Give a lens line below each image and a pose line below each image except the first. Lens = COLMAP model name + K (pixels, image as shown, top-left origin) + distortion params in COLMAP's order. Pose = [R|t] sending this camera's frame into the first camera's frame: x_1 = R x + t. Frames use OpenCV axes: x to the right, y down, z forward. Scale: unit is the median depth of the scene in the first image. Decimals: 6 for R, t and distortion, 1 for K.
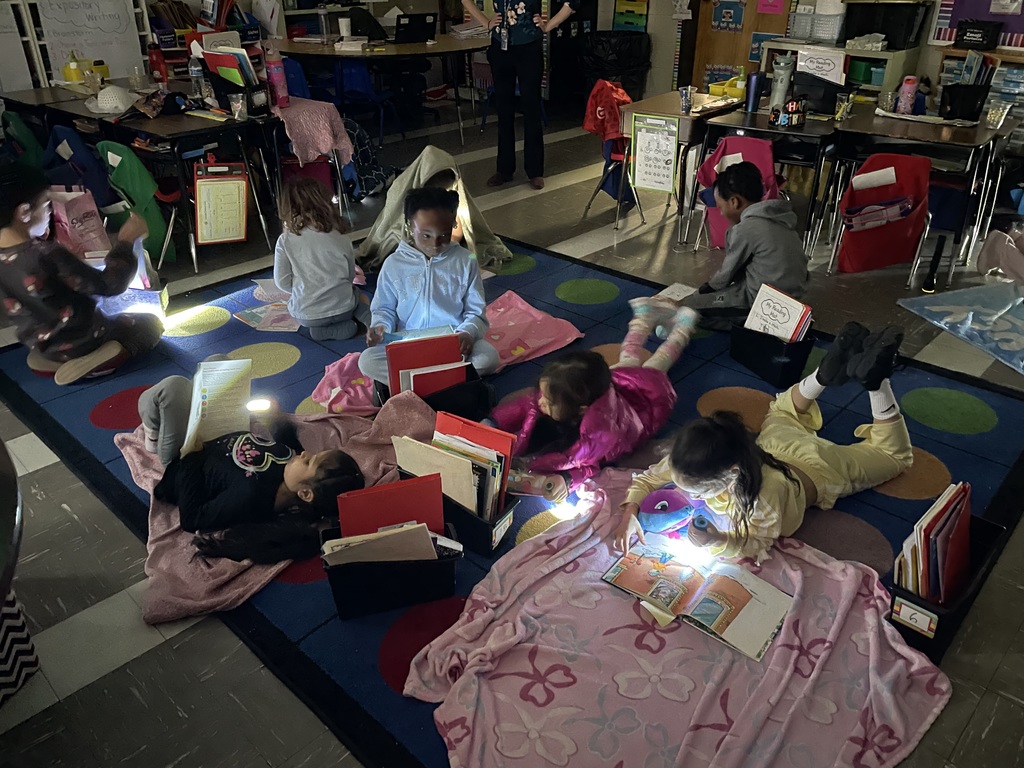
lens RADIAL K [[764.6, 0, 497.9], [0, 764.6, 382.9], [0, 0, 1]] dist [0.079457, -0.122030]
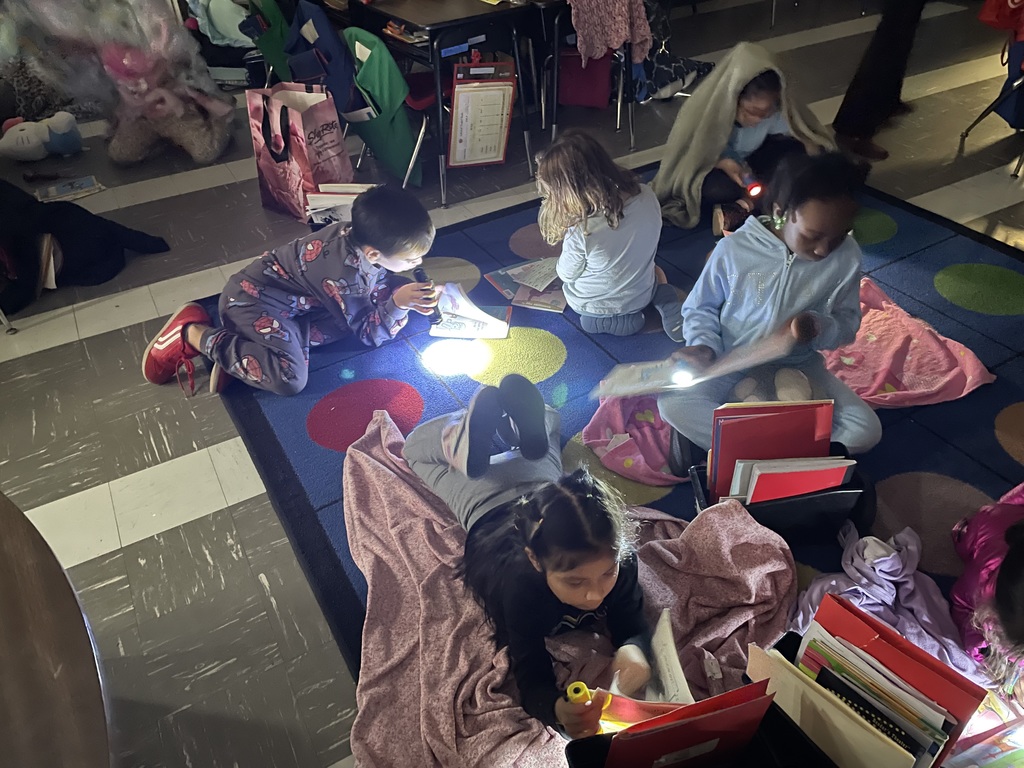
lens RADIAL K [[764.6, 0, 497.9], [0, 764.6, 382.9], [0, 0, 1]] dist [0.079457, -0.122030]
pose [[0.956938, 0.149812, -0.248650, -0.107597], [-0.107387, 0.978471, 0.176246, -0.108758], [0.269701, -0.141955, 0.952423, 0.220513]]
